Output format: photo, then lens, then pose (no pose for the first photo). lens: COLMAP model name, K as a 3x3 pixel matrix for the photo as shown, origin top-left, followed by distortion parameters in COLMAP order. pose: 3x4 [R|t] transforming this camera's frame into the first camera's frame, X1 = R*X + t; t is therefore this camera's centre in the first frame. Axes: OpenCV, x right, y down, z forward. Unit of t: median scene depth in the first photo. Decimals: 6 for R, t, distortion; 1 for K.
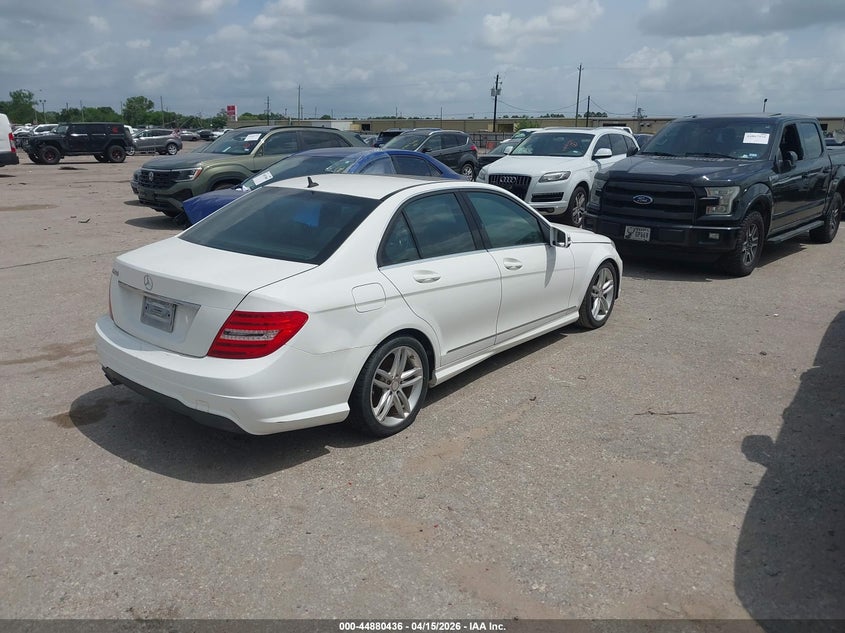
lens RADIAL K [[668.1, 0, 417.5], [0, 668.1, 318.7], [0, 0, 1]] dist [0.002447, -0.007570]
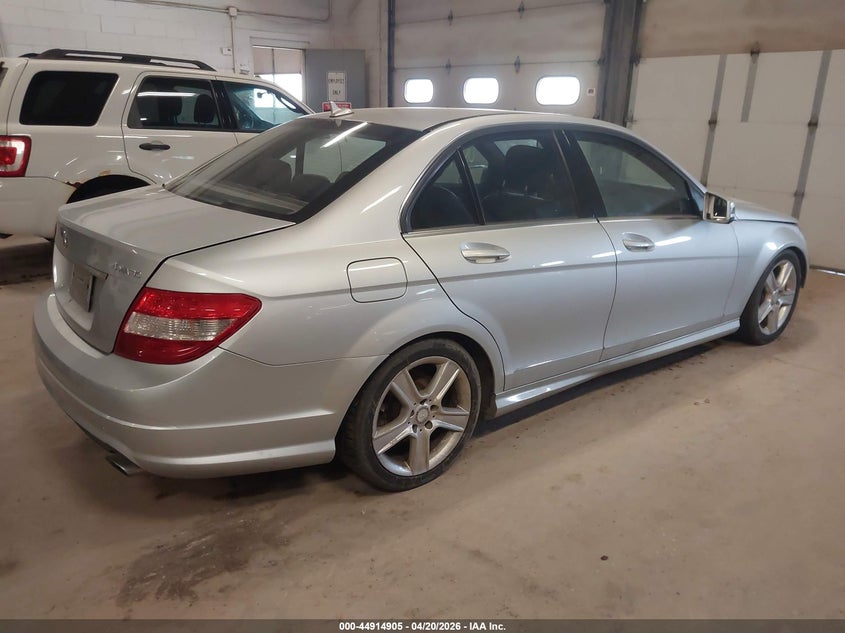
lens RADIAL K [[668.1, 0, 417.5], [0, 668.1, 318.7], [0, 0, 1]] dist [0.002447, -0.007570]
pose [[0.973284, 0.076181, -0.216598, 0.092853], [-0.069525, 0.996849, 0.038199, -0.019395], [0.218825, -0.022119, 0.975513, 0.350164]]
